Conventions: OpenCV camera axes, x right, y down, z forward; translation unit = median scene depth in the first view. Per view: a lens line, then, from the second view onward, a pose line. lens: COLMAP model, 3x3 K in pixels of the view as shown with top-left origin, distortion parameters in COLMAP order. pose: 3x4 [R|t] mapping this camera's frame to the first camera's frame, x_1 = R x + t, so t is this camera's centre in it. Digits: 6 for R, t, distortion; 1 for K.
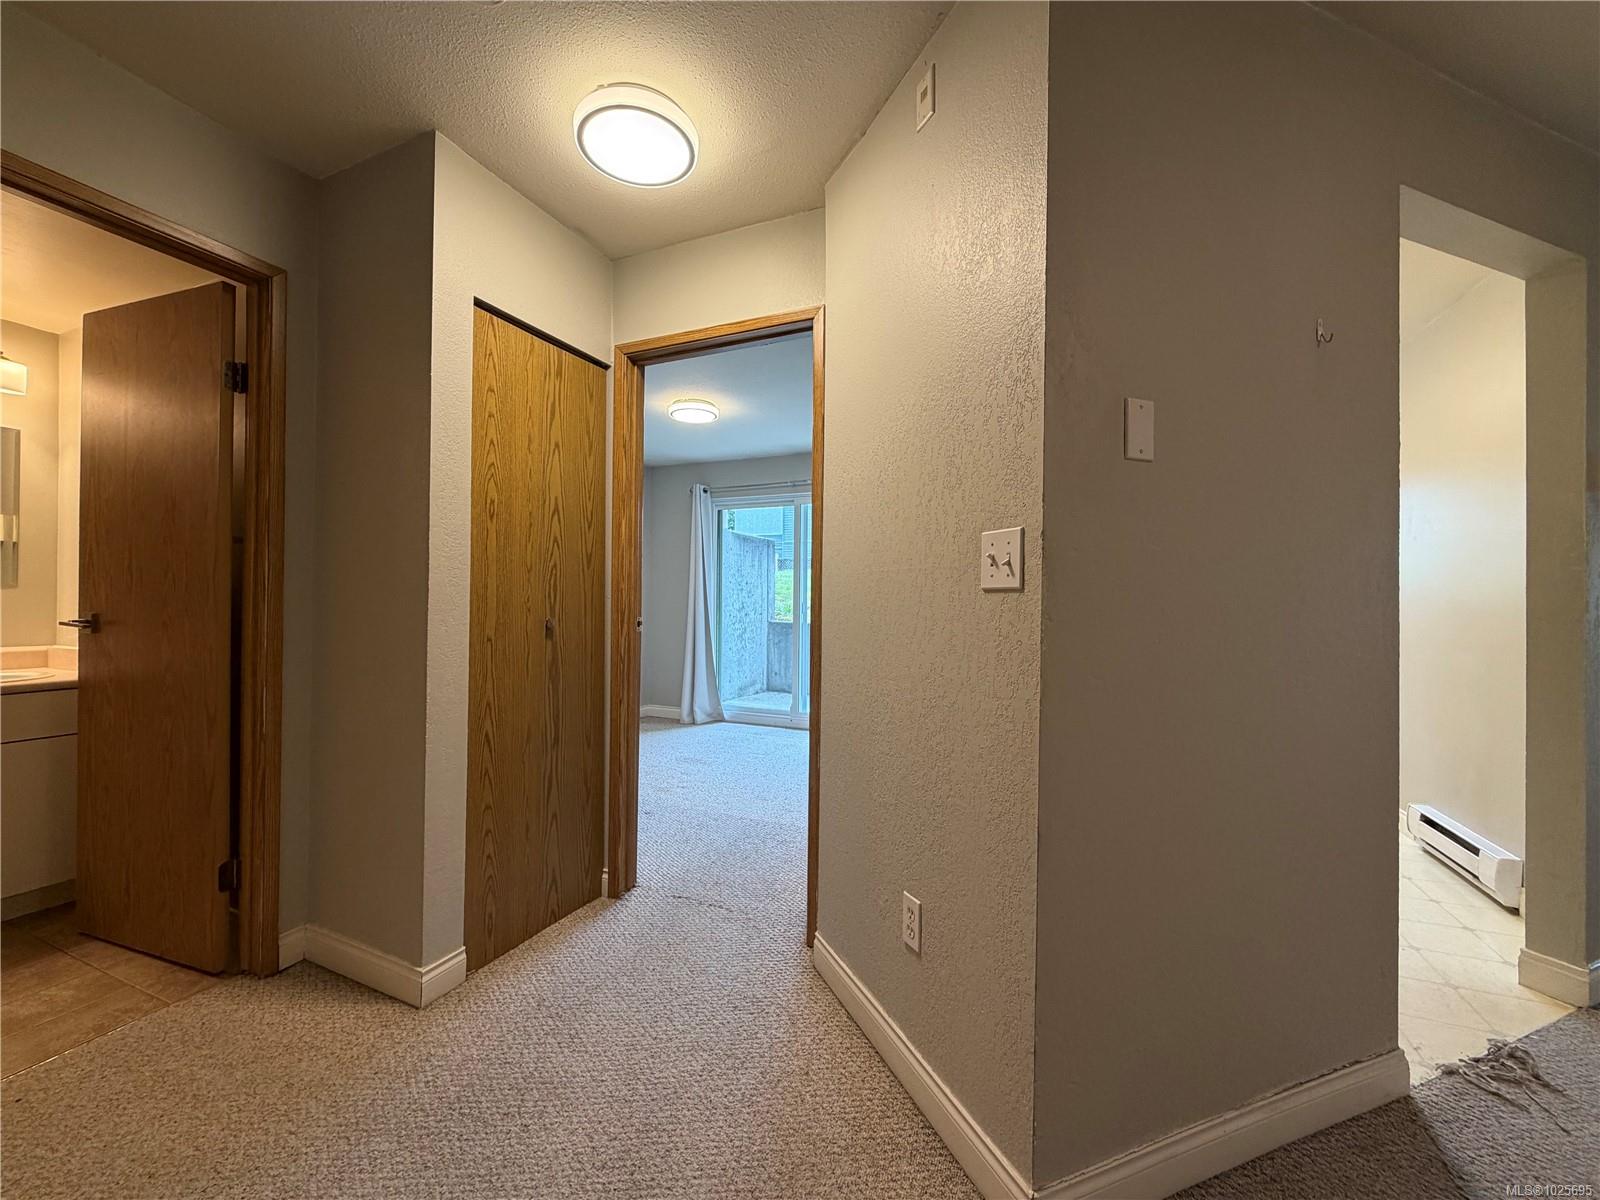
lens RADIAL K [[632.2, 0, 790.9], [0, 632.2, 598.4], [0, 0, 1]] dist [-0.002364, -0.000511]
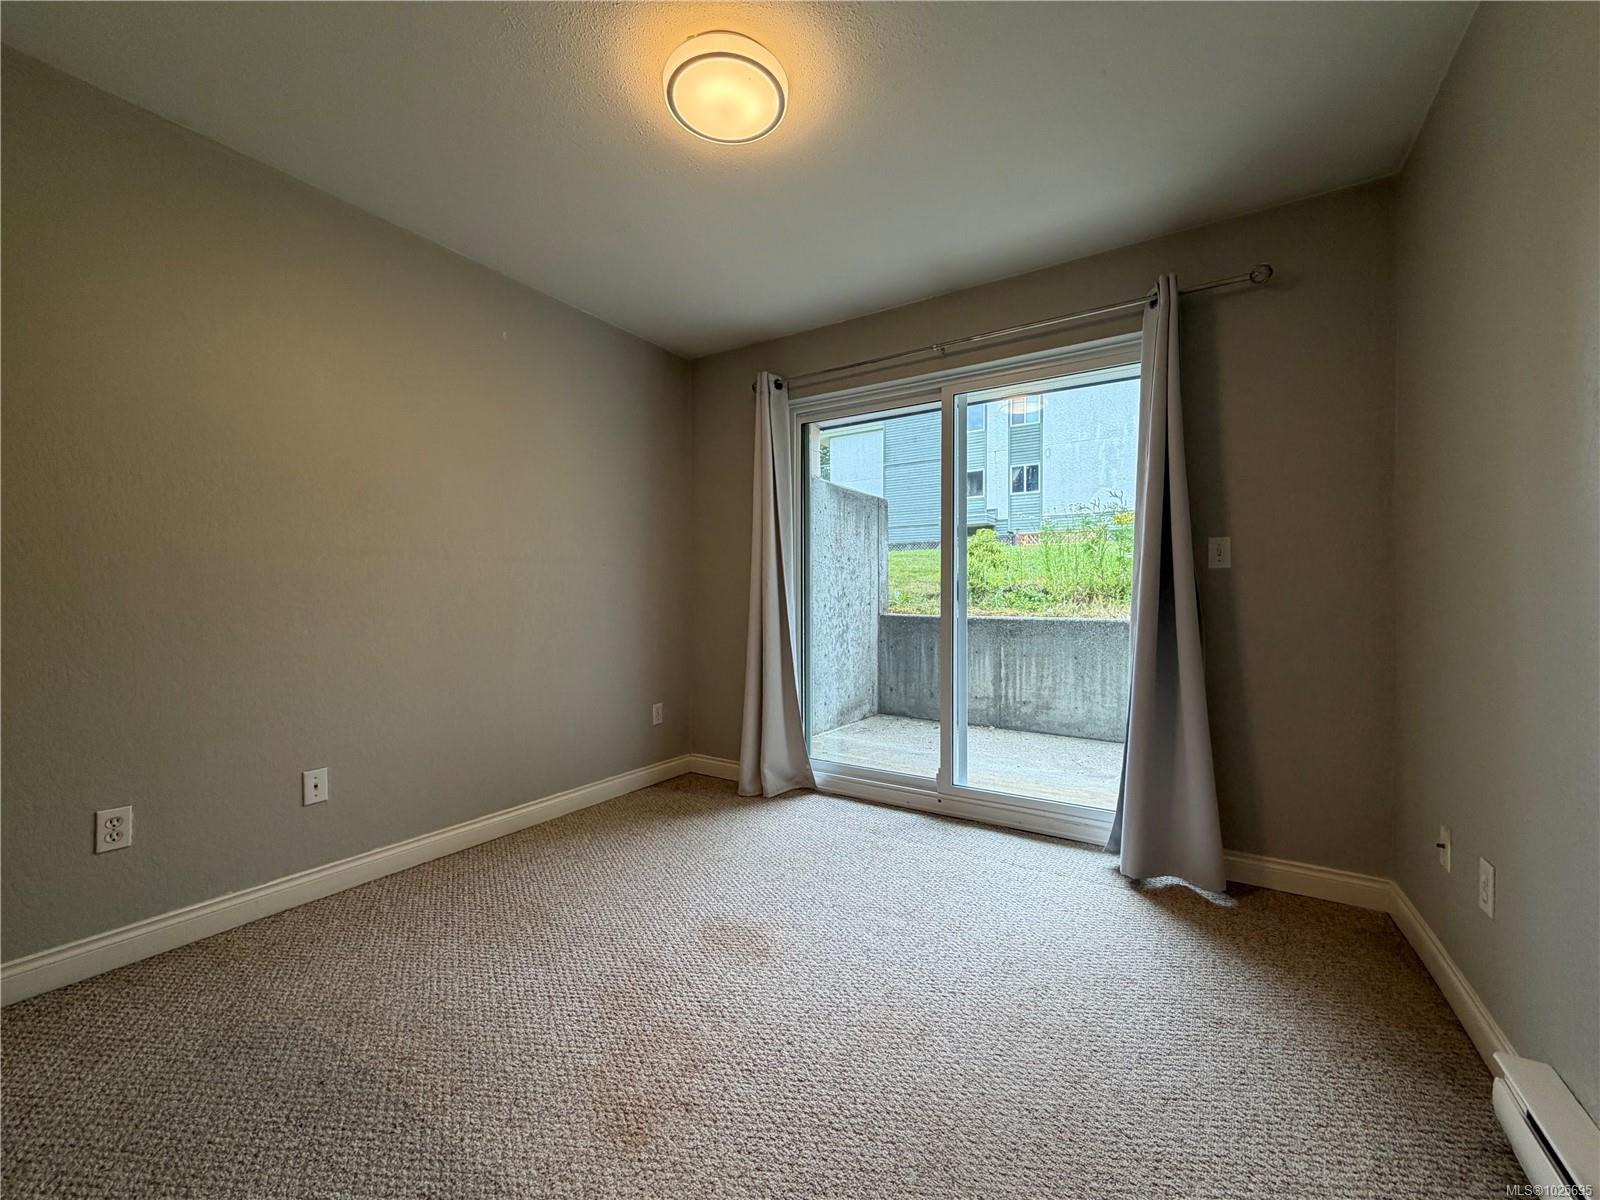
lens RADIAL K [[632.2, 0, 802.3], [0, 632.2, 598.4], [0, 0, 1]] dist [-0.002364, -0.000511]
pose [[0.990852, -0.006697, -0.134787, -0.029395], [0.008241, 0.999907, 0.010907, 0.011206], [0.134701, -0.011918, 0.990815, 0.331169]]
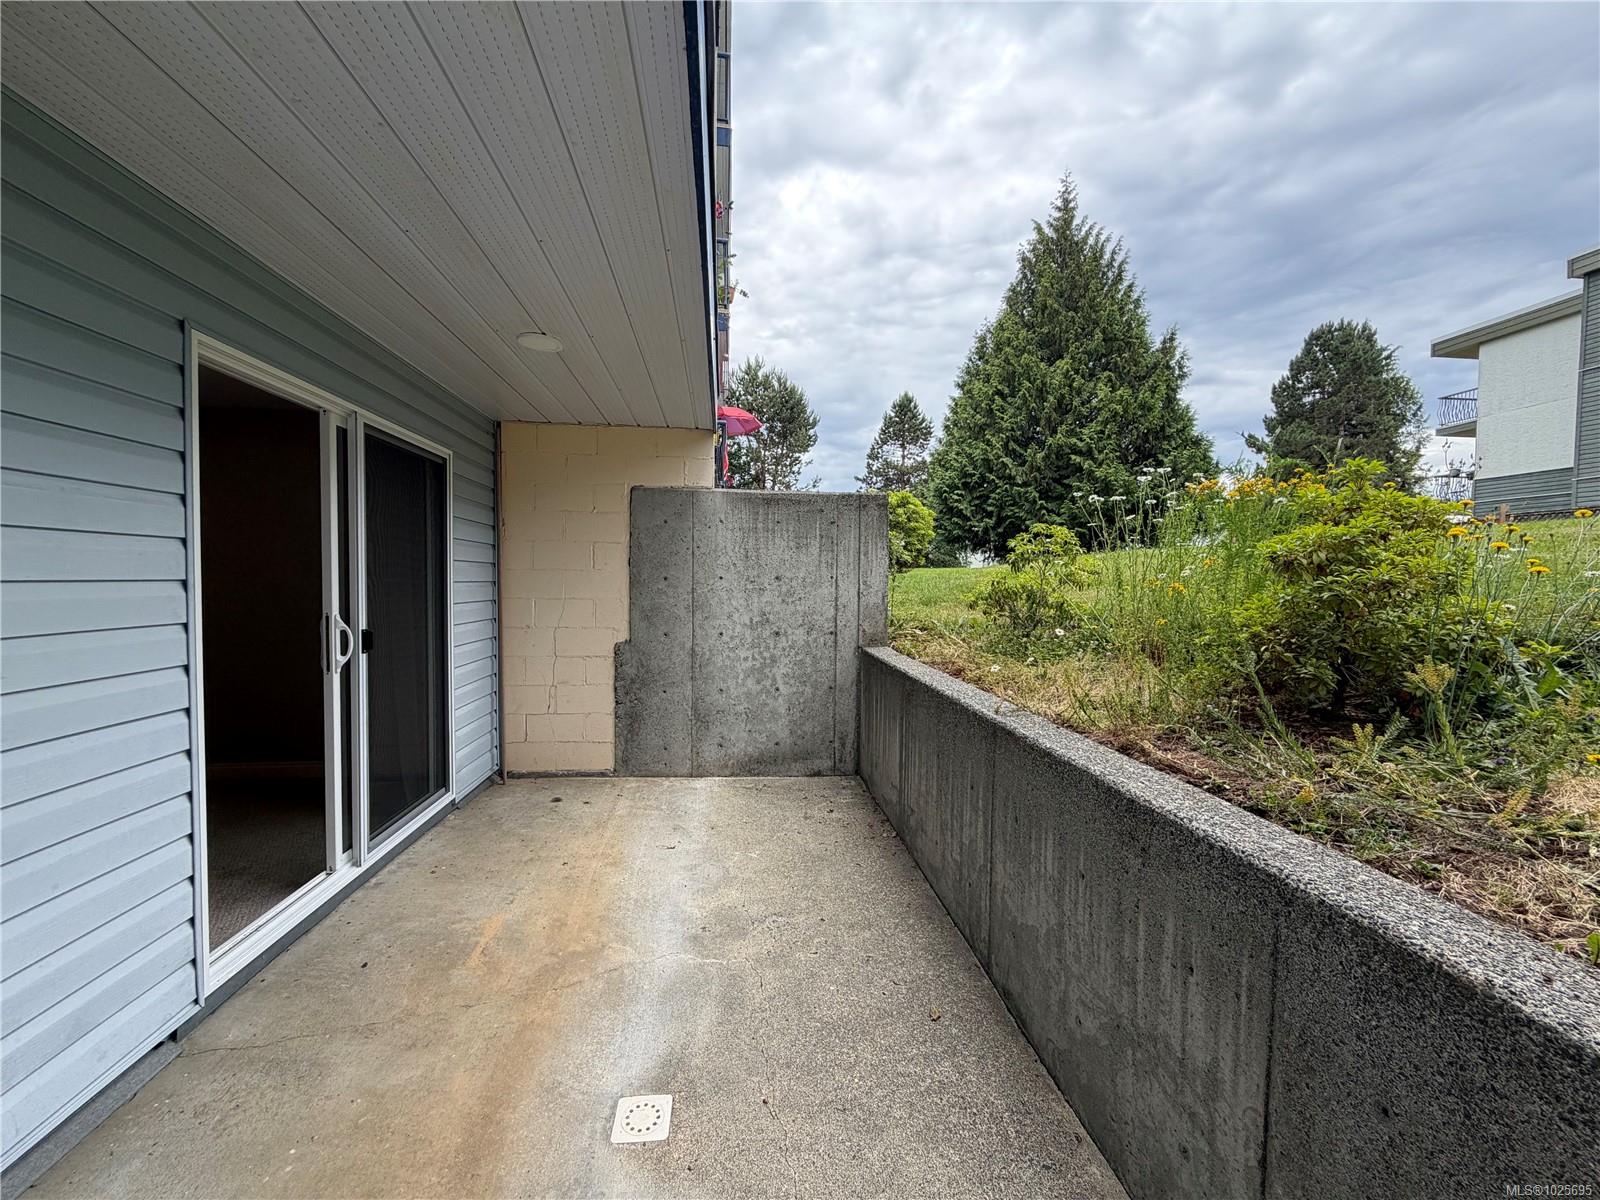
lens RADIAL K [[632.2, 0, 799.4], [0, 632.2, 599.8], [0, 0, 1]] dist [-0.002364, -0.000511]
pose [[0.522603, 0.028317, -0.852106, 0.444393], [-0.000370, 0.999456, 0.032986, -0.024945], [0.852576, -0.016923, 0.522329, 0.758511]]
